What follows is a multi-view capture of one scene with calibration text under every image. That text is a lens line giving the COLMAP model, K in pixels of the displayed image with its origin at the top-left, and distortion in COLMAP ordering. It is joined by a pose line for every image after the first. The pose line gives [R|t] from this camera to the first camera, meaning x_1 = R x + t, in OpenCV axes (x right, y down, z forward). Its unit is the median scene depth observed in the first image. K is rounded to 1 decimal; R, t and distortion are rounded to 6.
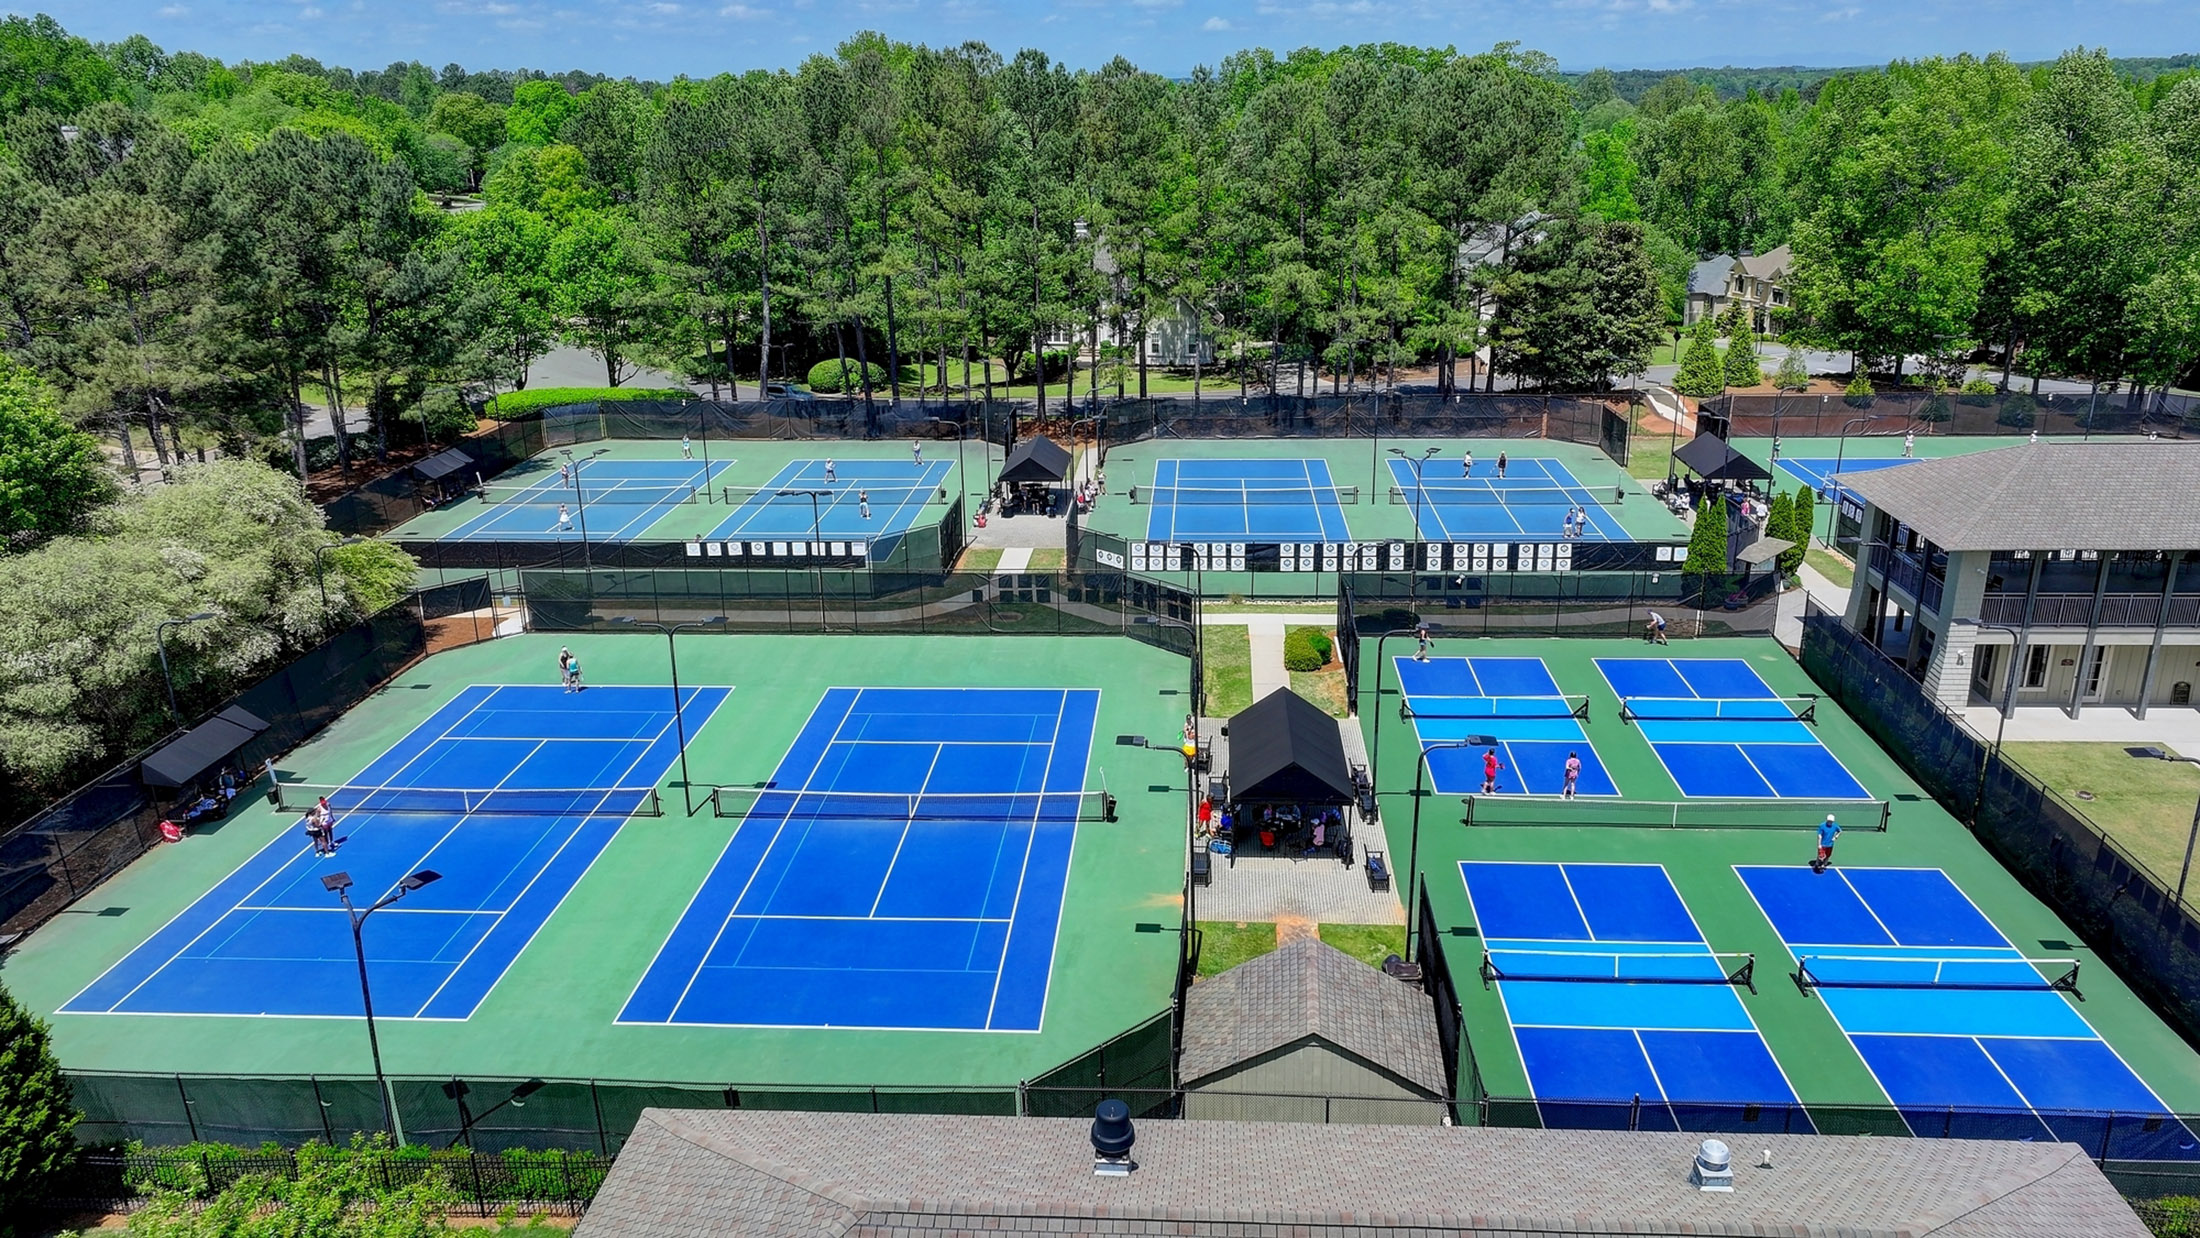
lens RADIAL K [[1548.0, 0, 1109.9], [0, 1548.0, 609.0], [0, 0, 1]] dist [0.001890, 0.007144]
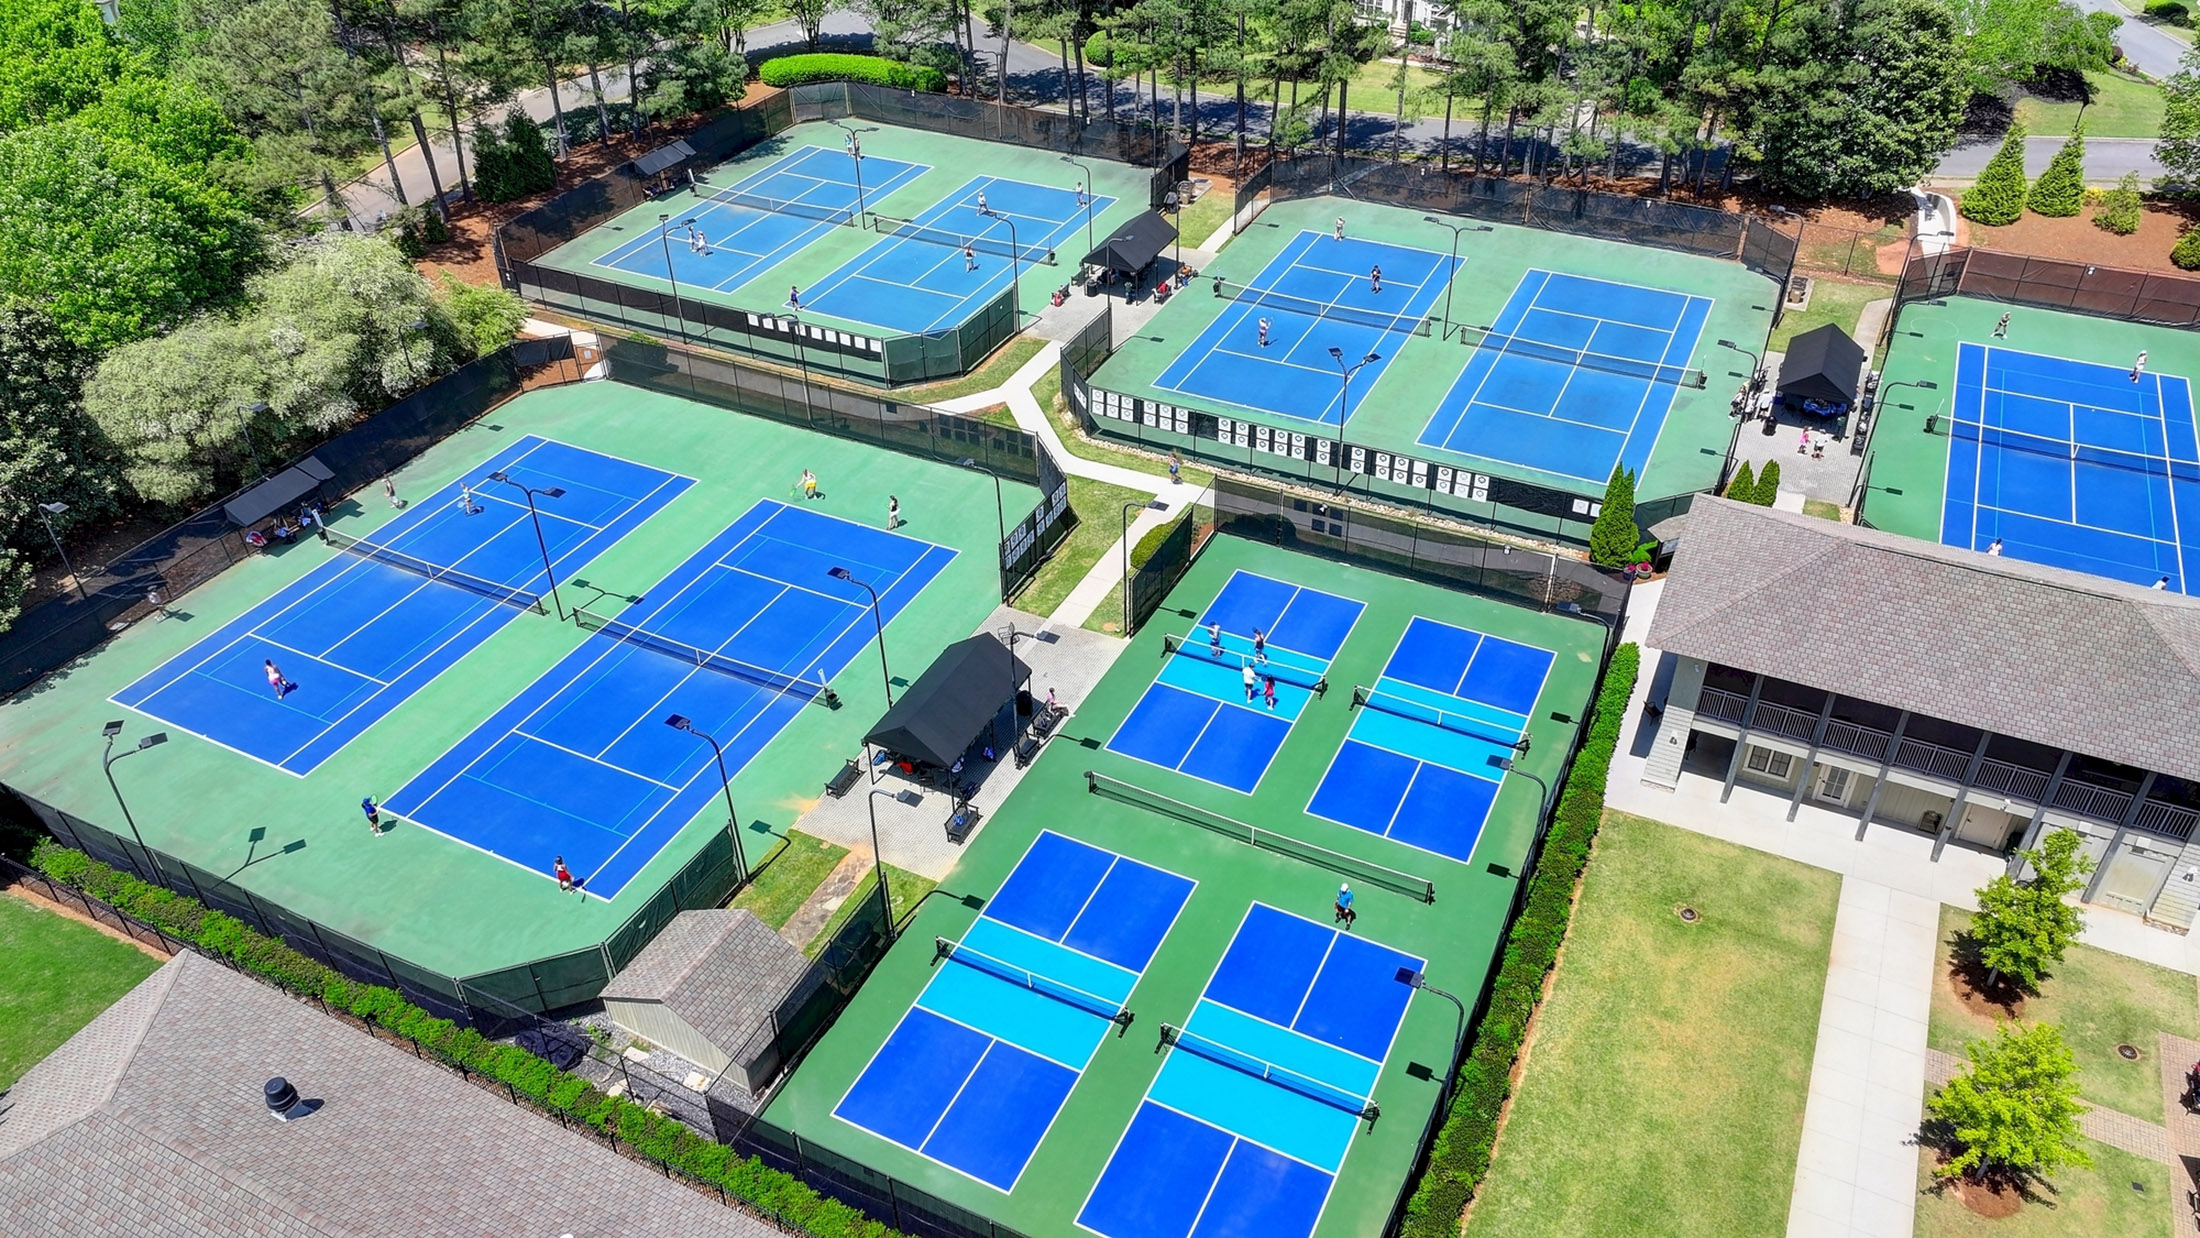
lens RADIAL K [[1548.0, 0, 1109.9], [0, 1548.0, 609.0], [0, 0, 1]] dist [0.001890, 0.007144]
pose [[0.922171, 0.230310, -0.310737, 0.498350], [-0.121353, 0.935107, 0.332938, -0.327059], [0.367251, -0.269317, 0.890278, 0.008322]]
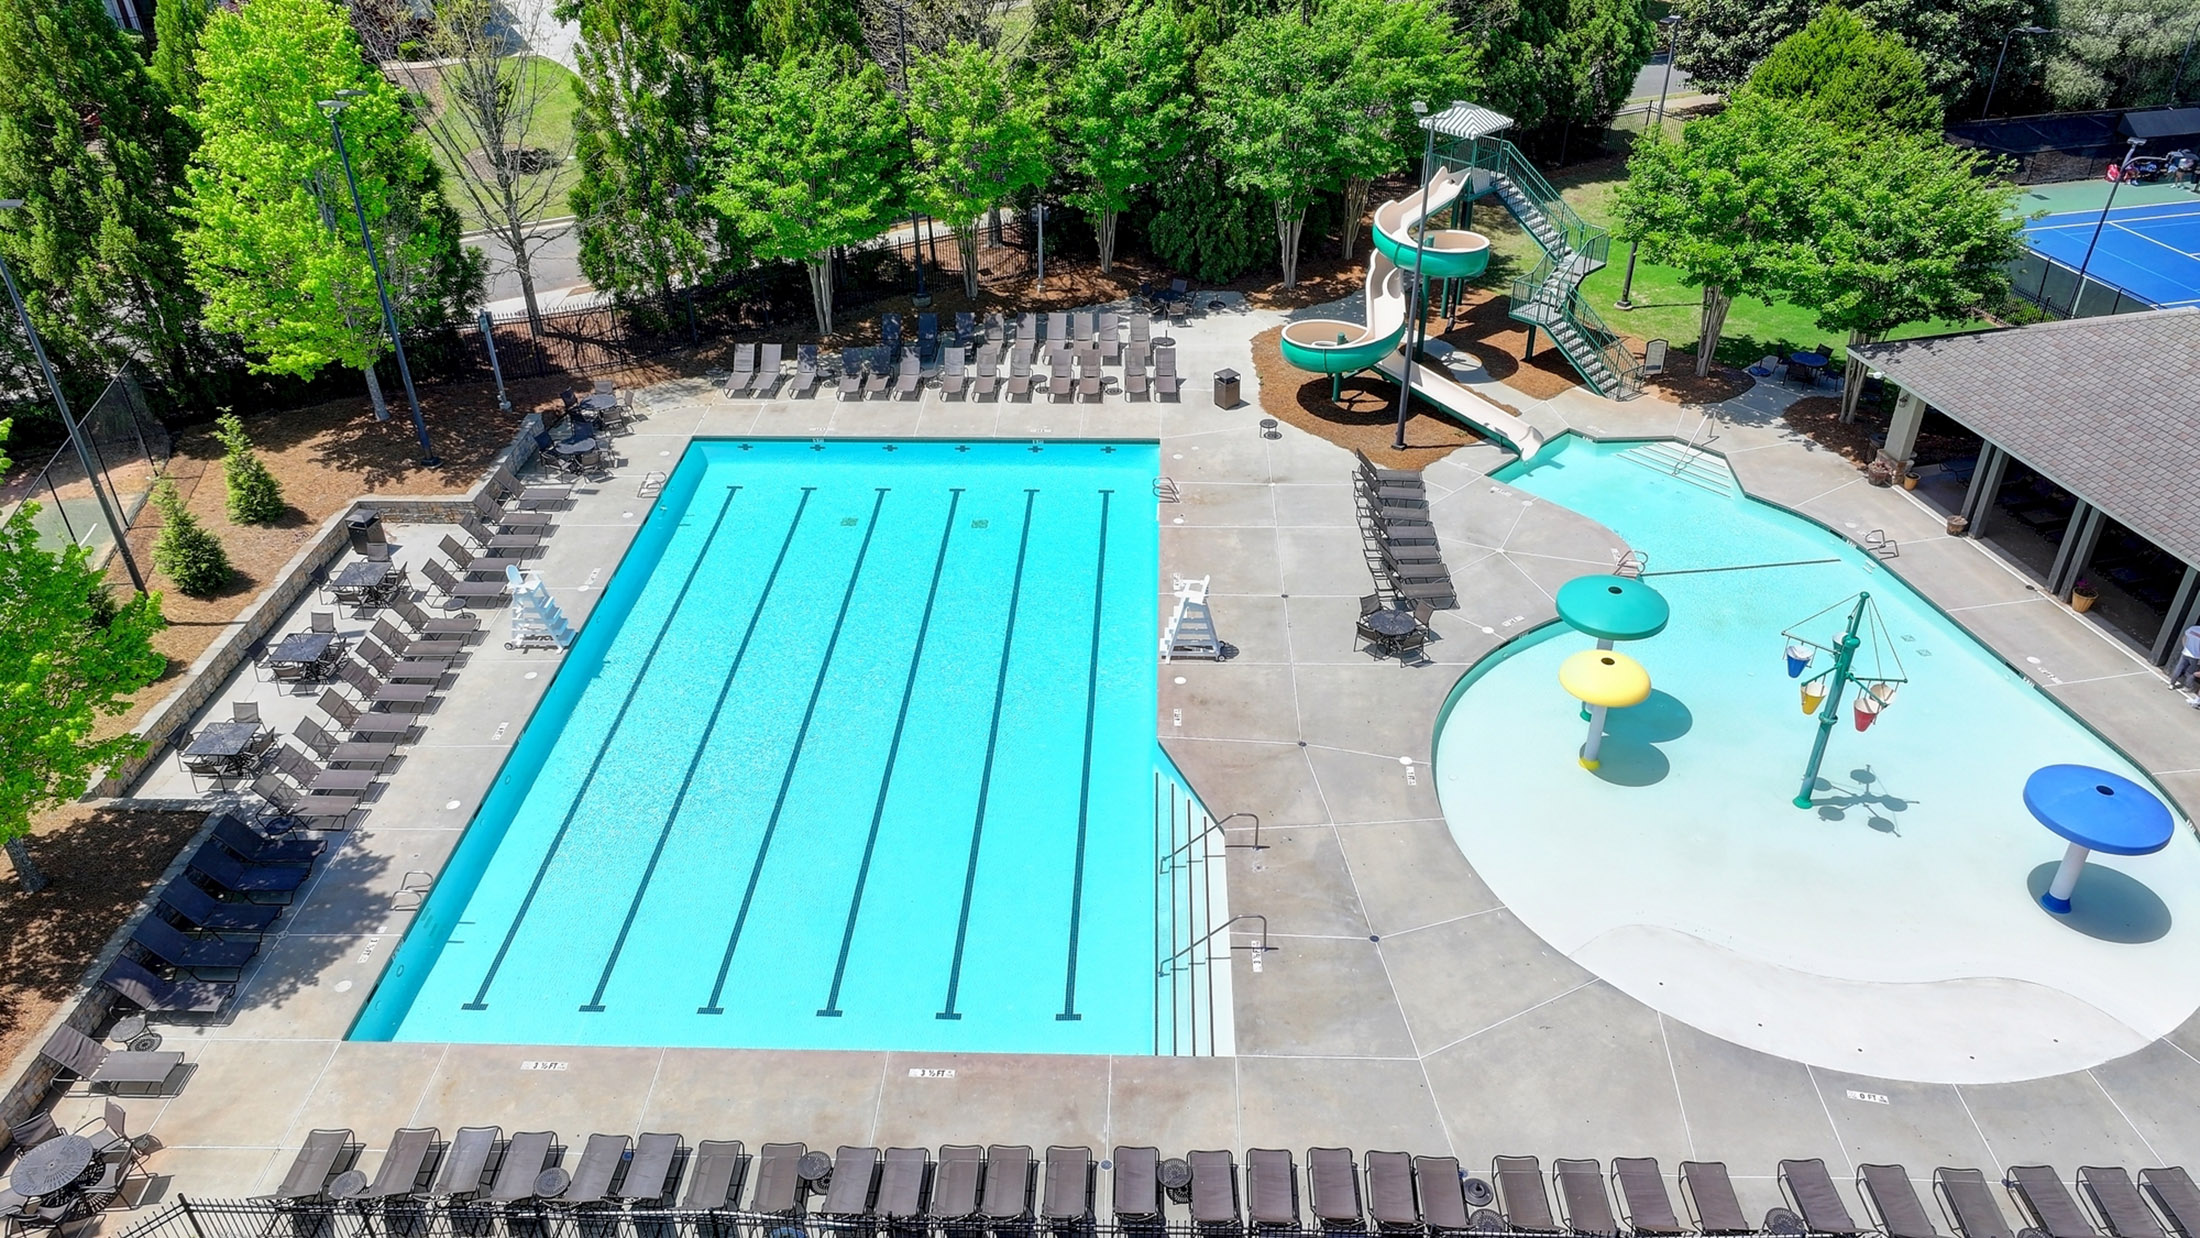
lens RADIAL K [[1548.0, 0, 1109.9], [0, 1548.0, 609.0], [0, 0, 1]] dist [0.001890, 0.007144]
pose [[0.282205, 0.529555, -0.799958, 0.394256], [-0.298701, 0.840904, 0.451286, 0.099227], [0.911668, 0.111593, 0.395486, -0.276495]]
